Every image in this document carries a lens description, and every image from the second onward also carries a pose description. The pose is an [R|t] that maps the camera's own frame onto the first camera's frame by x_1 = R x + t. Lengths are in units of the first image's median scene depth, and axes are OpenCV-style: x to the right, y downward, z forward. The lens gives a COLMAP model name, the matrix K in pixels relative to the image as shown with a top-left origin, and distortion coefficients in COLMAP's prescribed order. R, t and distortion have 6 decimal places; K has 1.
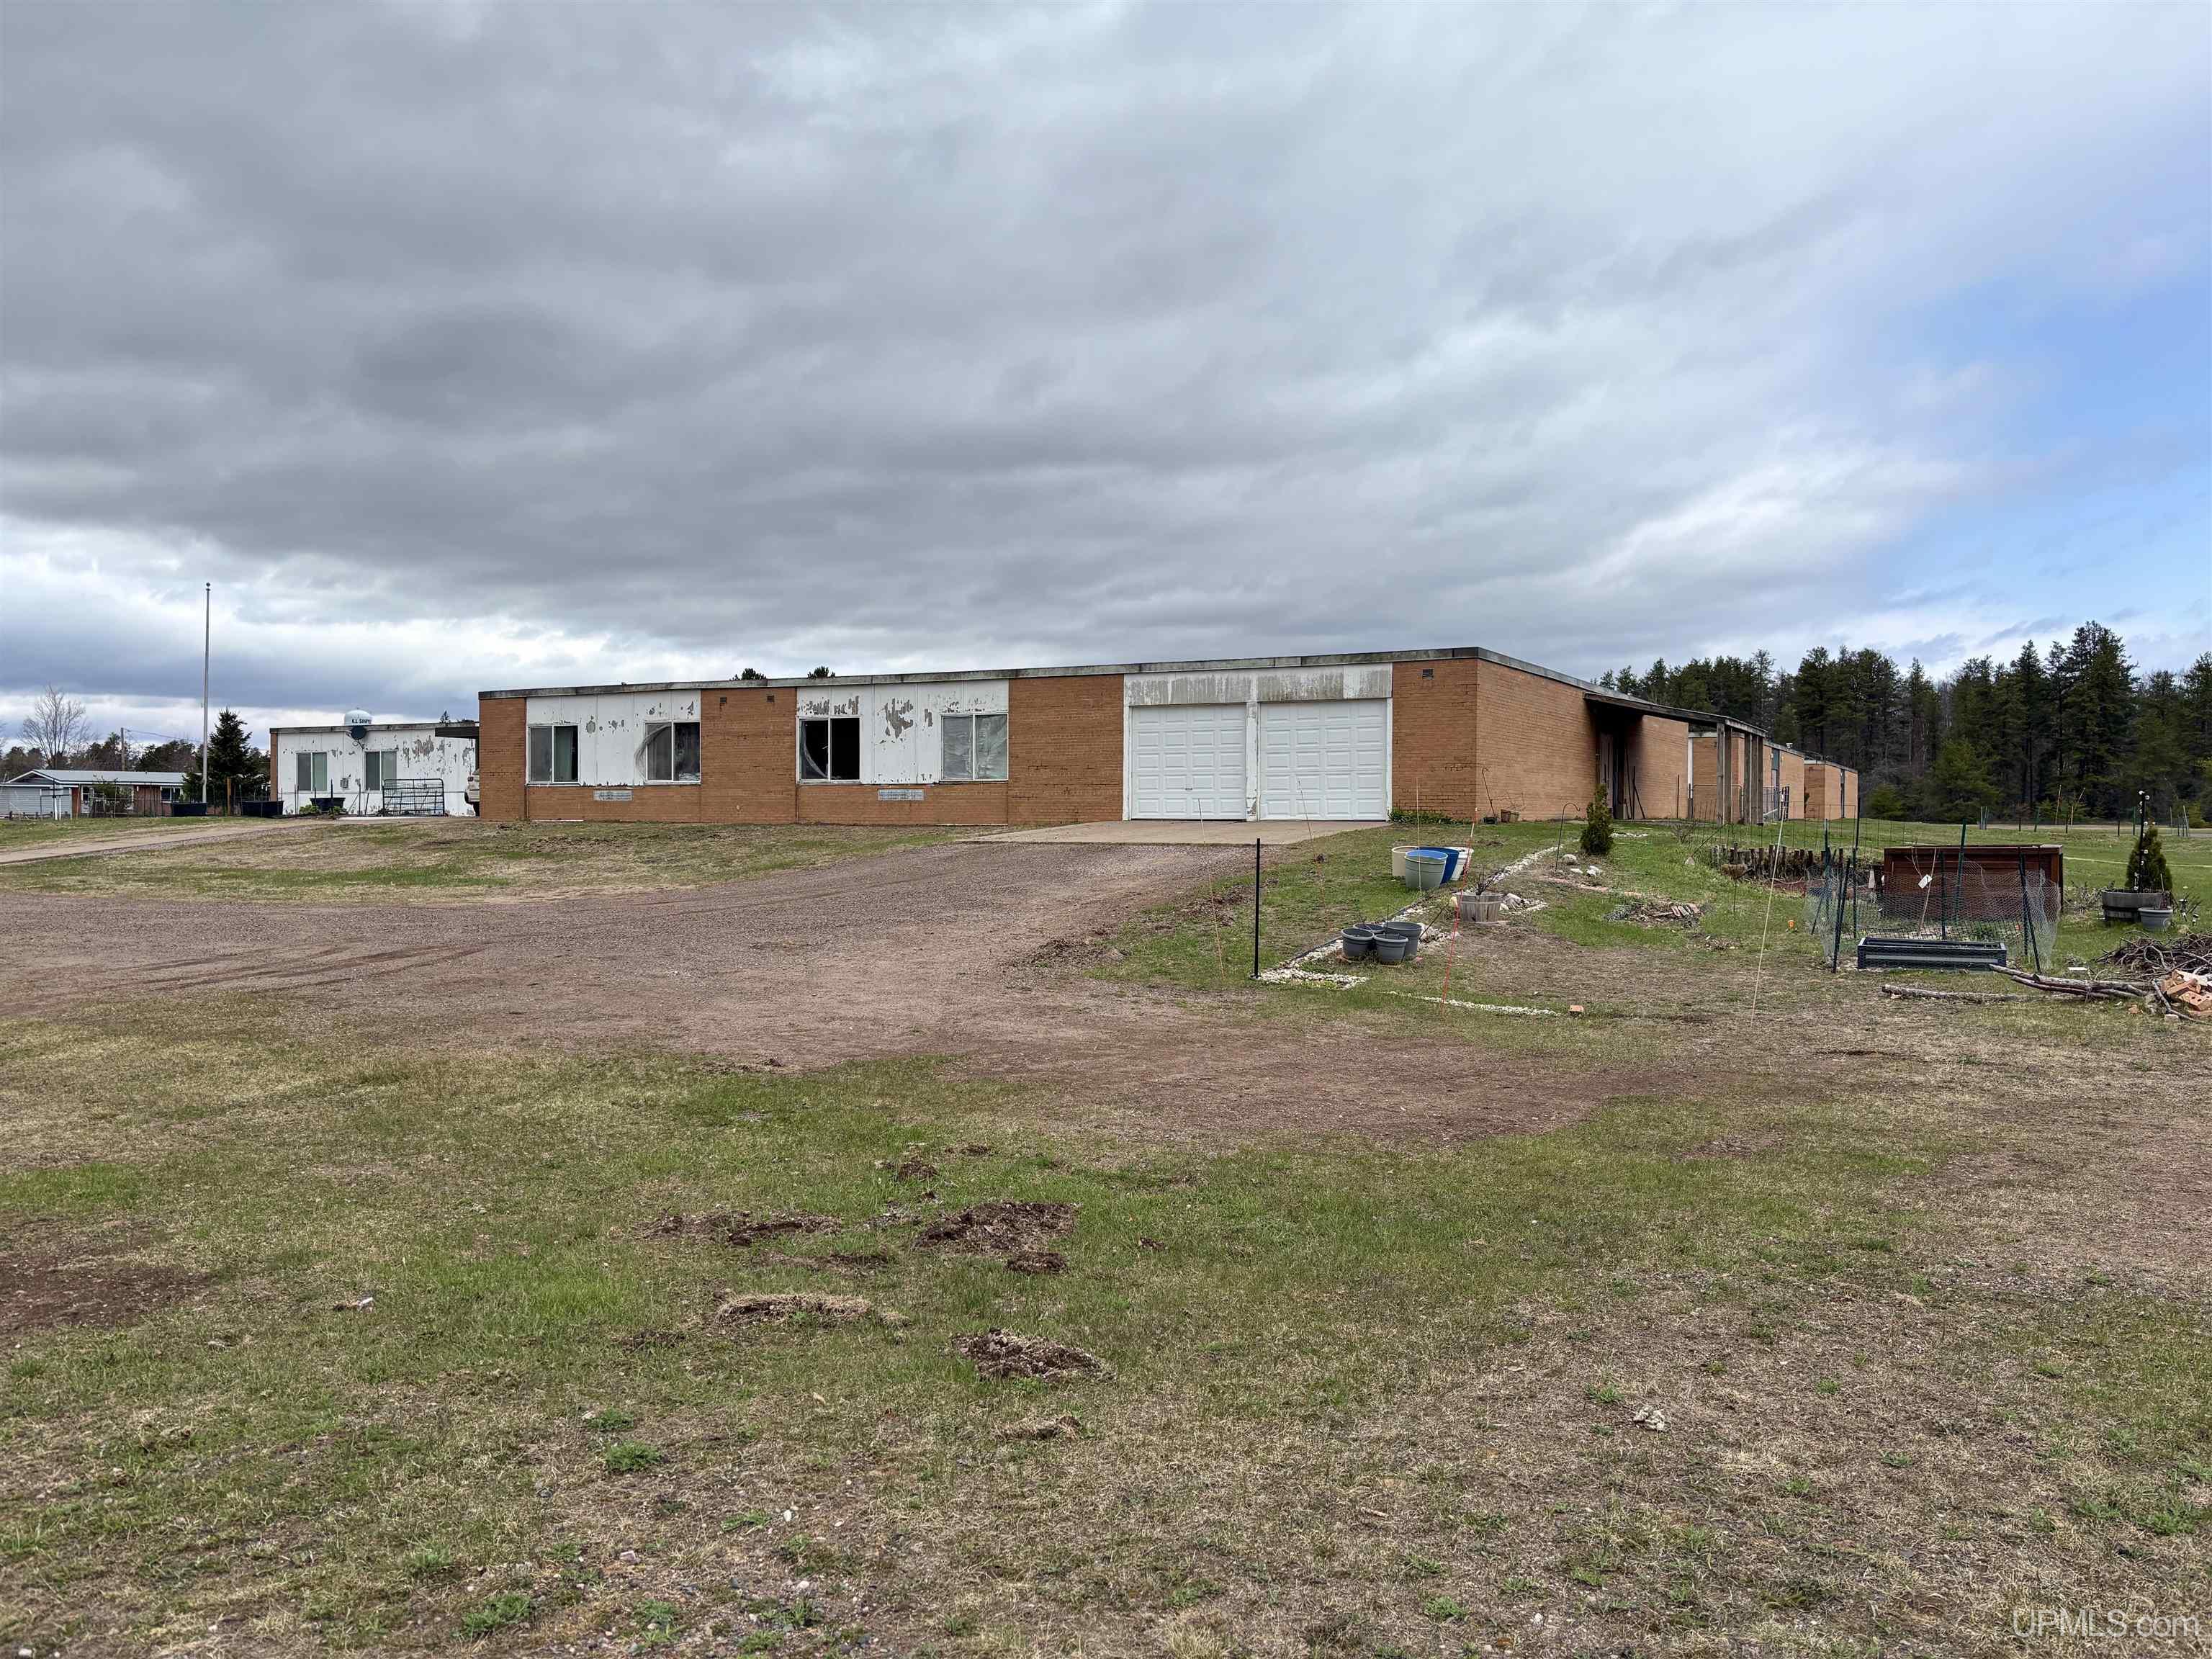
lens RADIAL K [[1666.8, 0, 1098.1], [0, 1666.8, 823.8], [0, 0, 1]] dist [0.064627, -0.067888]
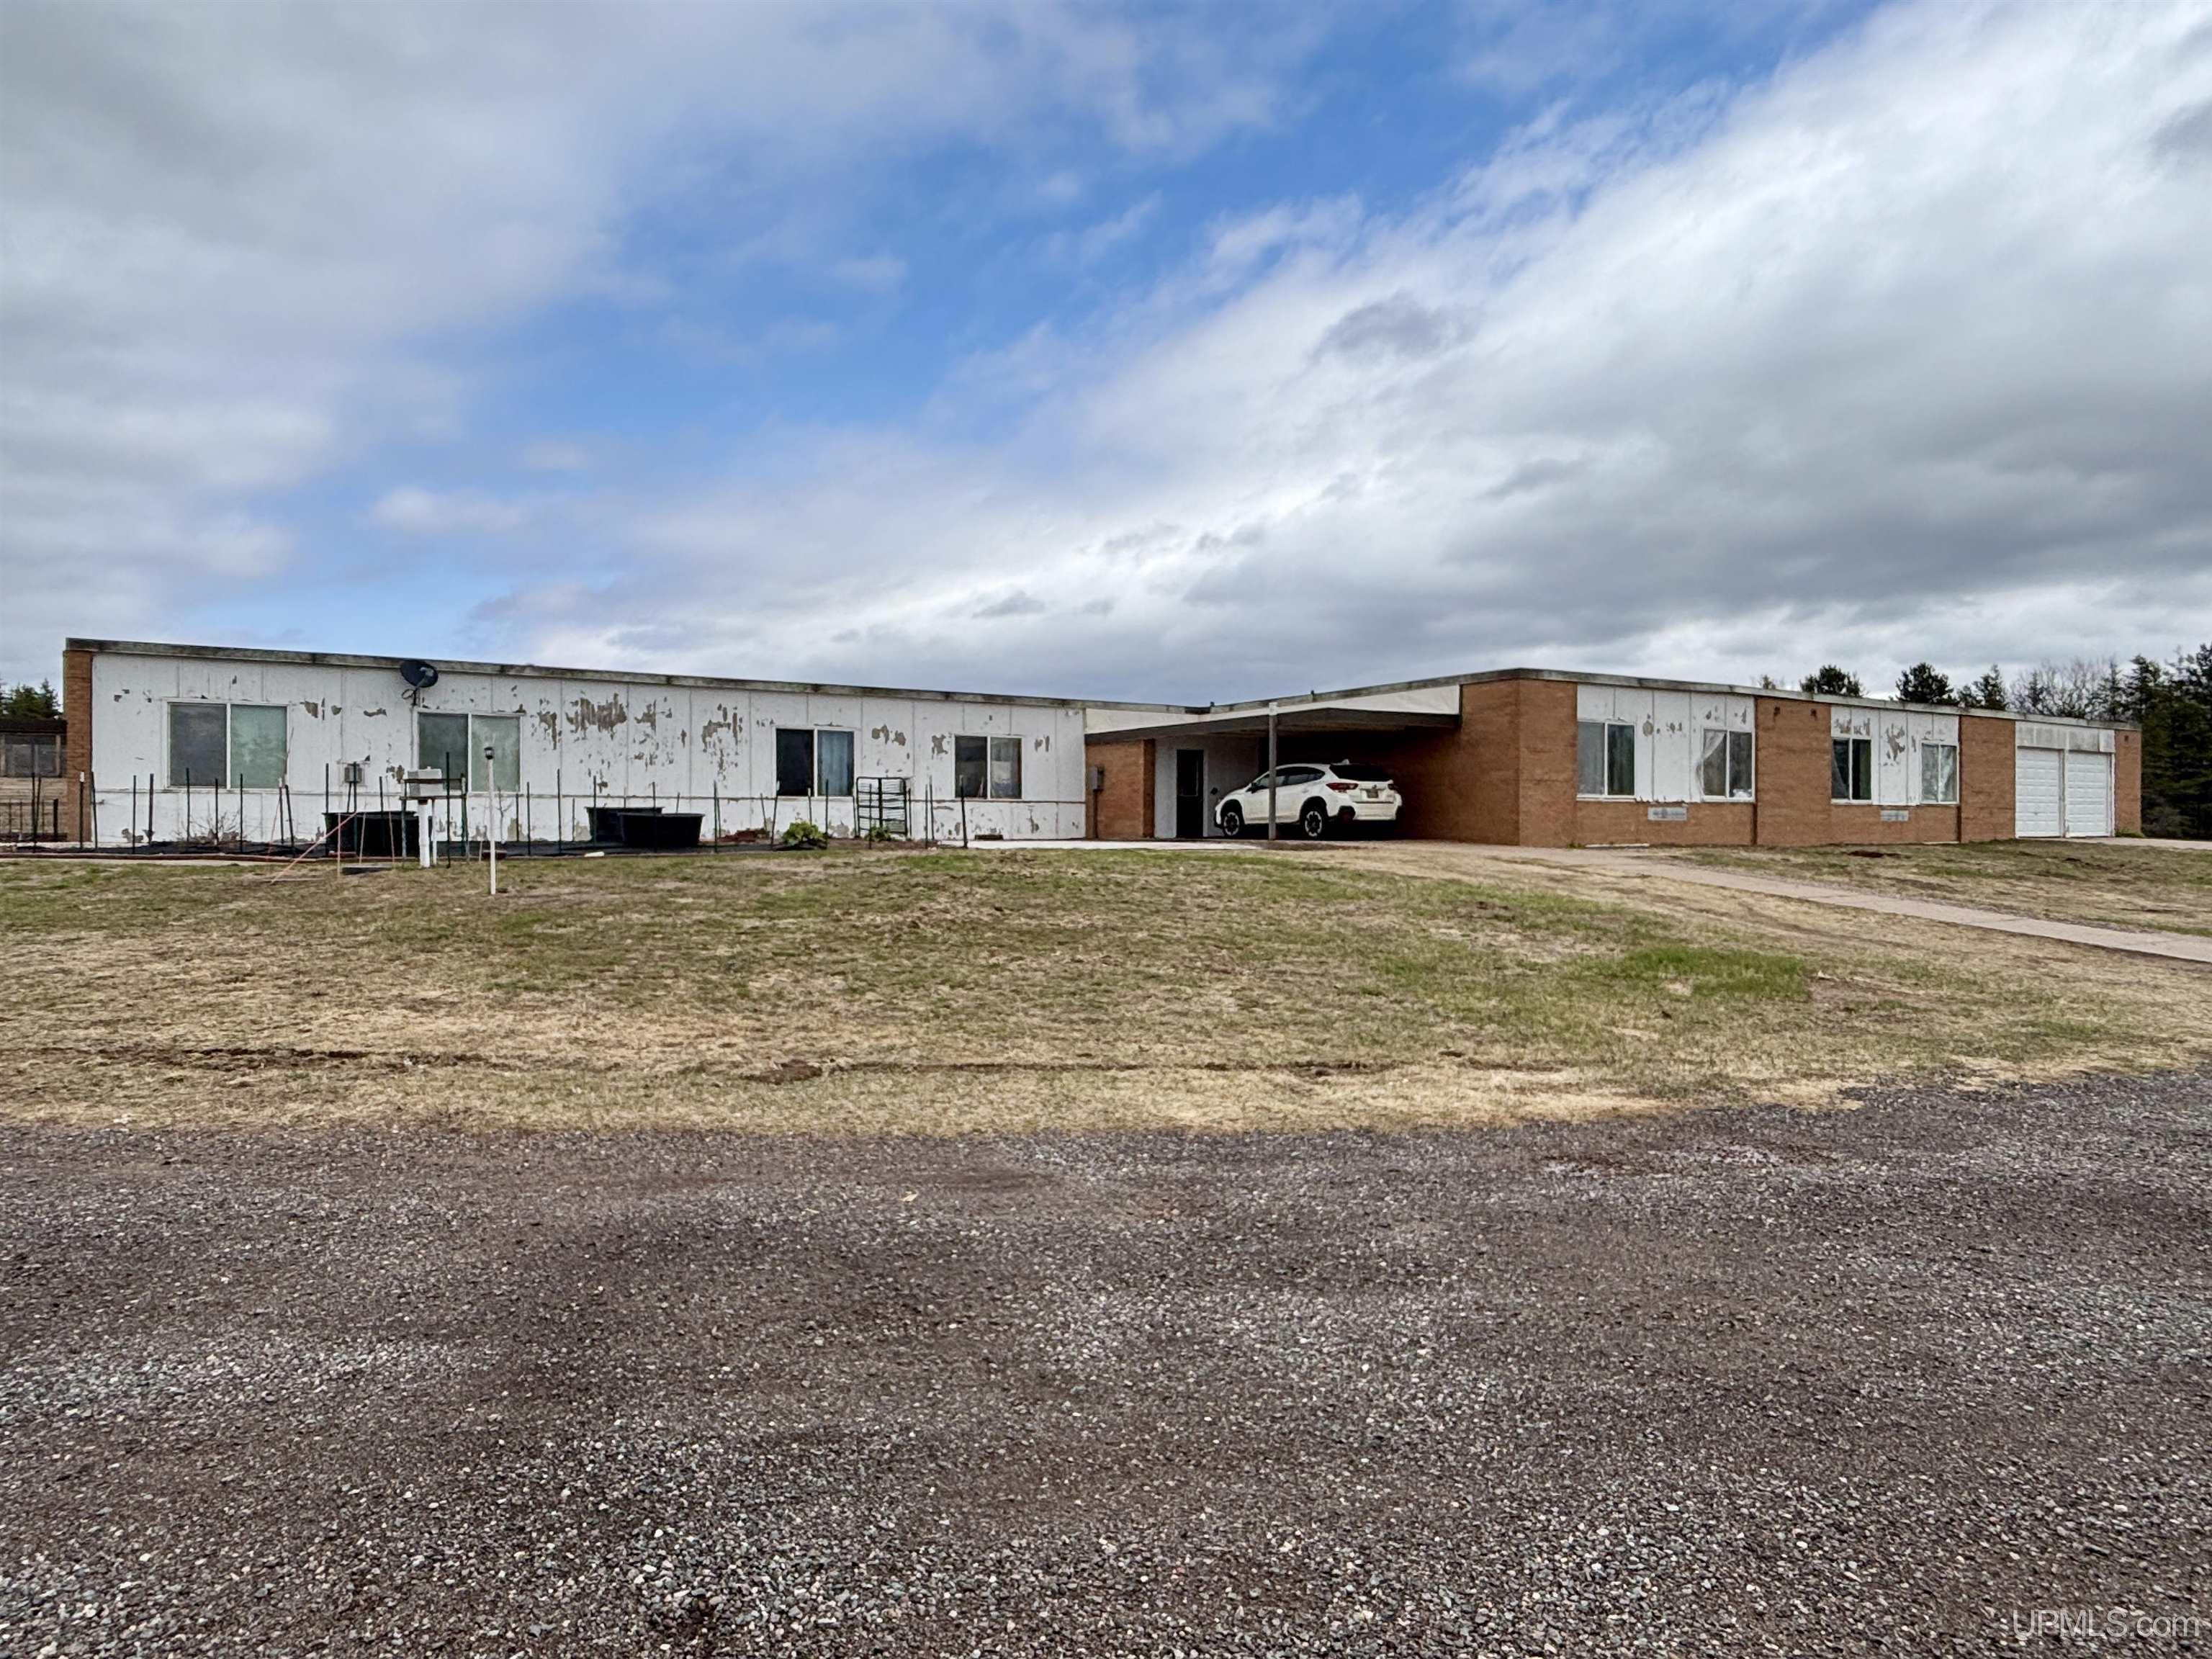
lens RADIAL K [[1417.2, 0, 1111.6], [0, 1417.2, 835.7], [0, 0, 1]] dist [0.000254, -0.002481]
pose [[0.480124, -0.013727, 0.877093, -0.113149], [0.003506, 0.999900, 0.013730, -0.001855], [-0.877194, -0.003517, 0.480124, 0.099434]]
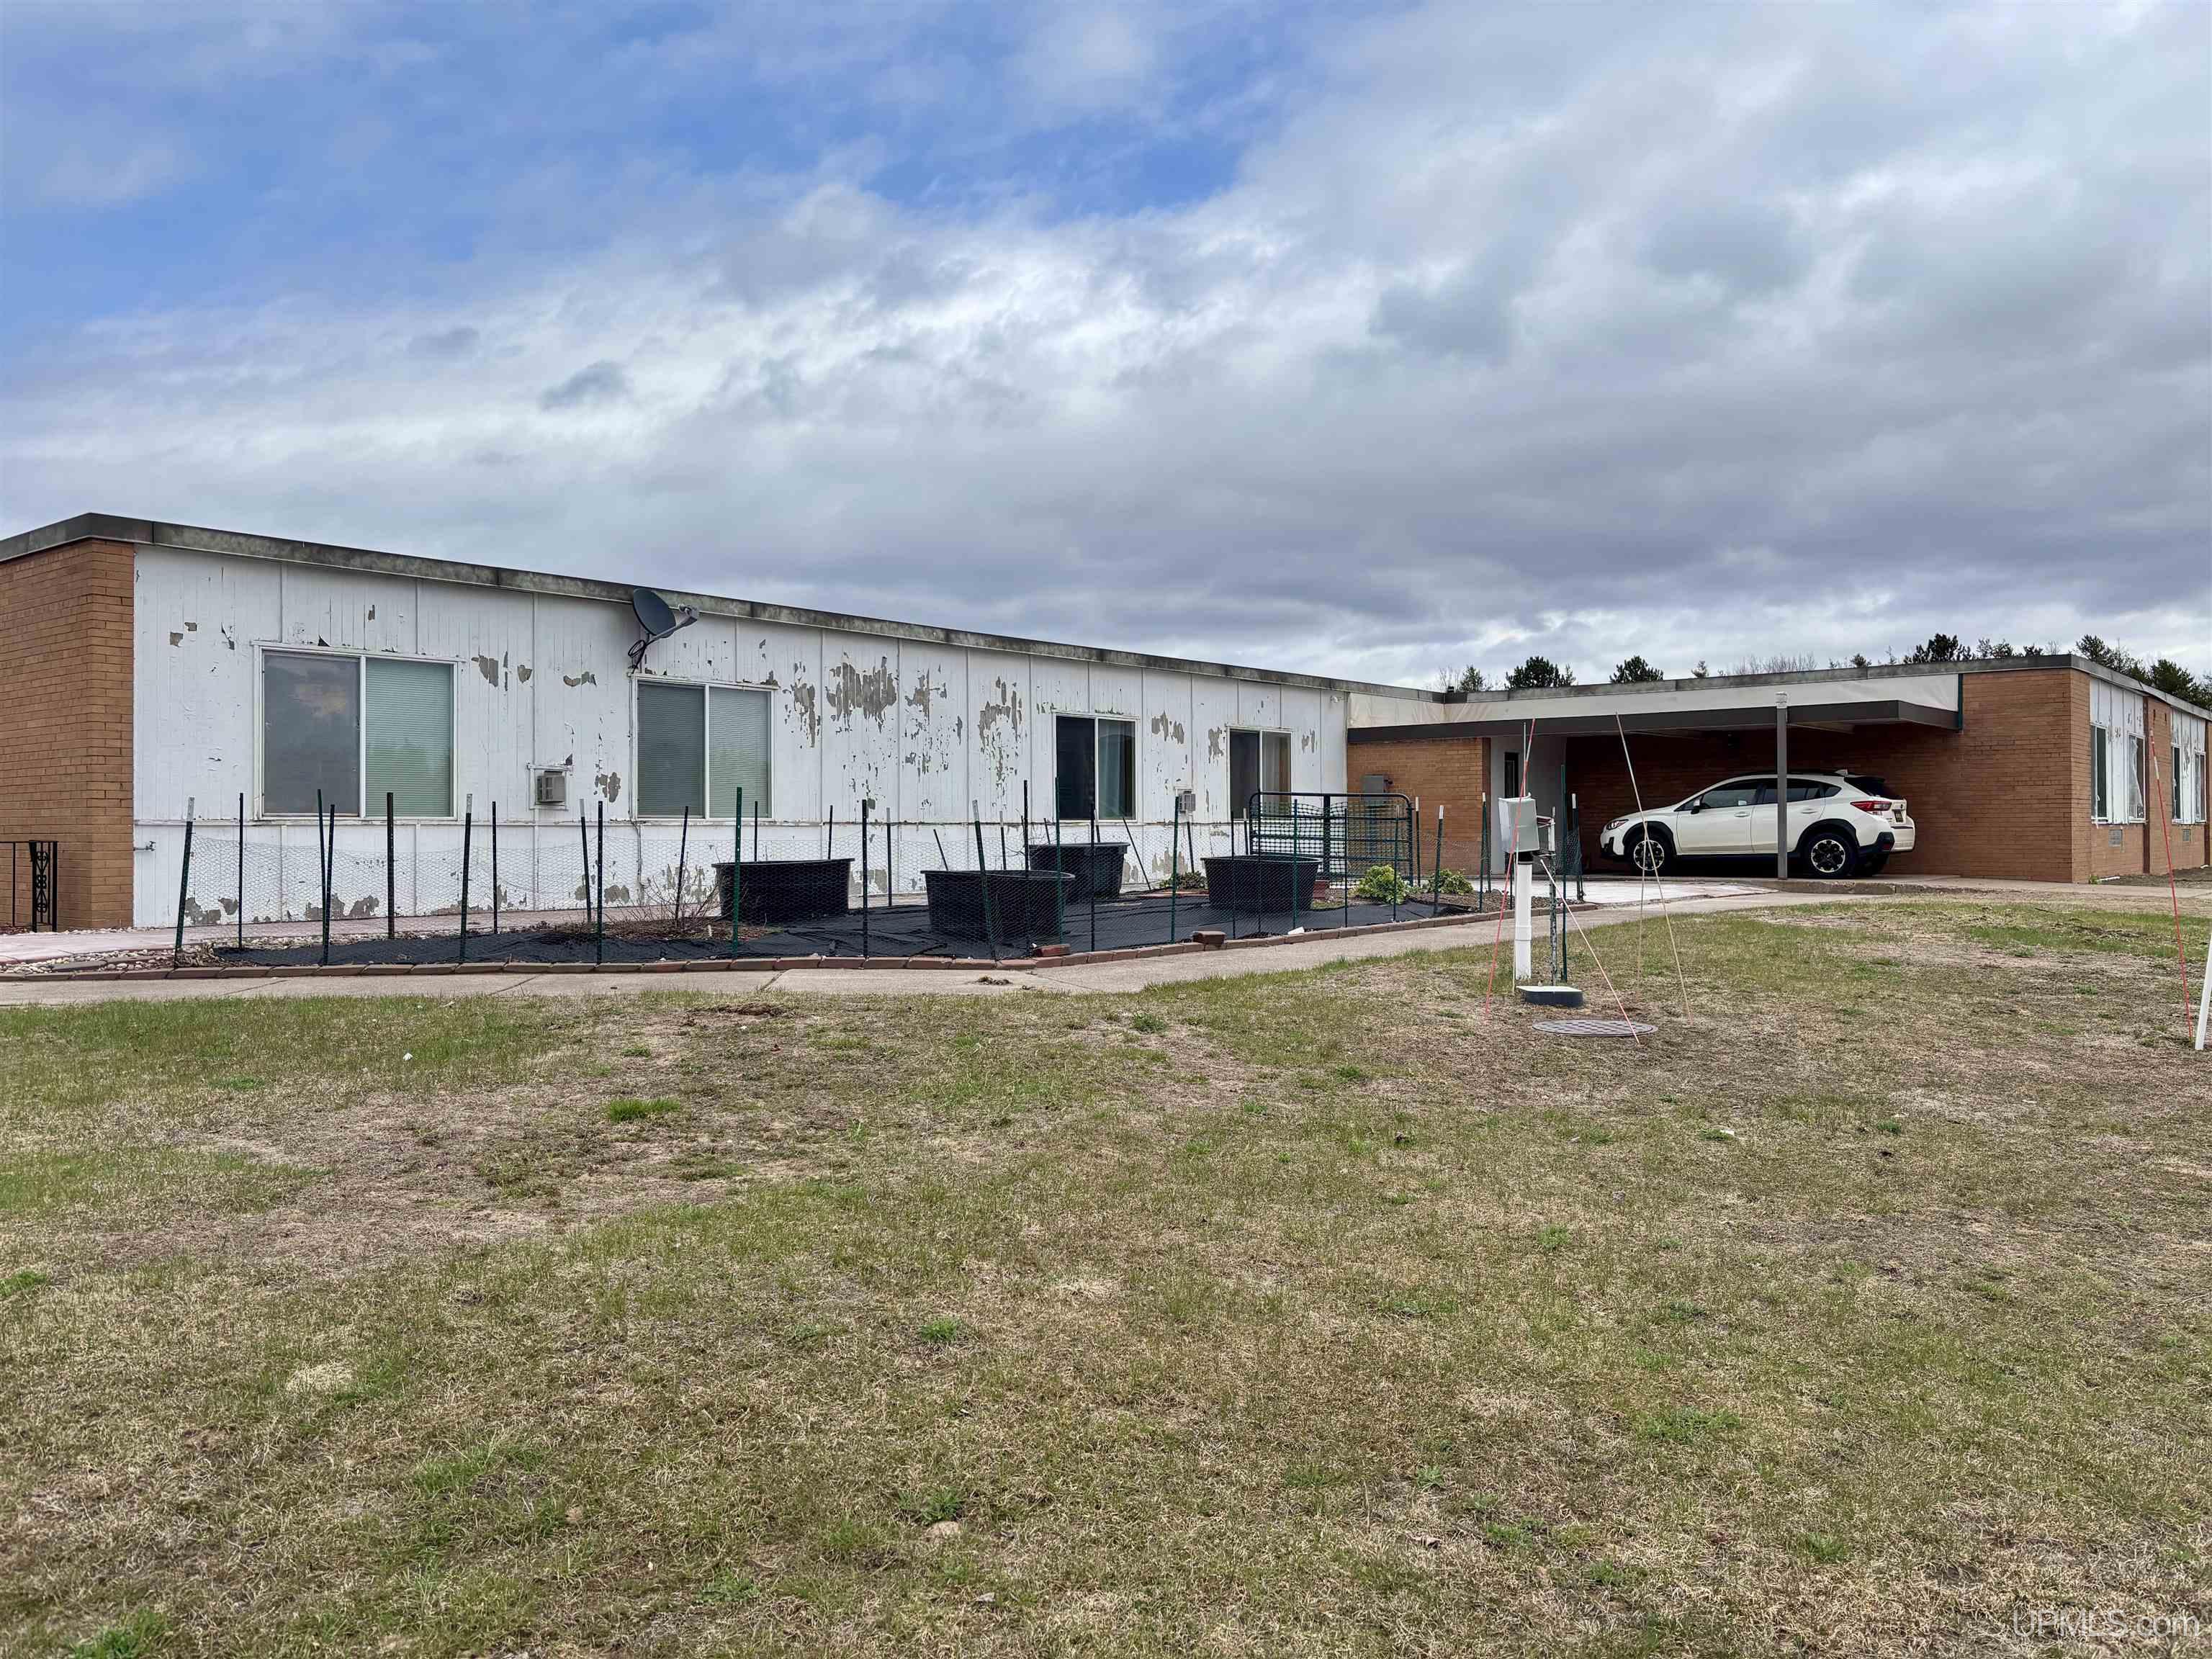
lens RADIAL K [[1666.8, 0, 1098.4], [0, 1666.8, 832.6], [0, 0, 1]] dist [0.064627, -0.067888]
pose [[0.170605, -0.012581, 0.985259, -0.112673], [0.006735, 0.999910, 0.011601, -0.003212], [-0.985317, 0.004656, 0.170674, 0.140482]]
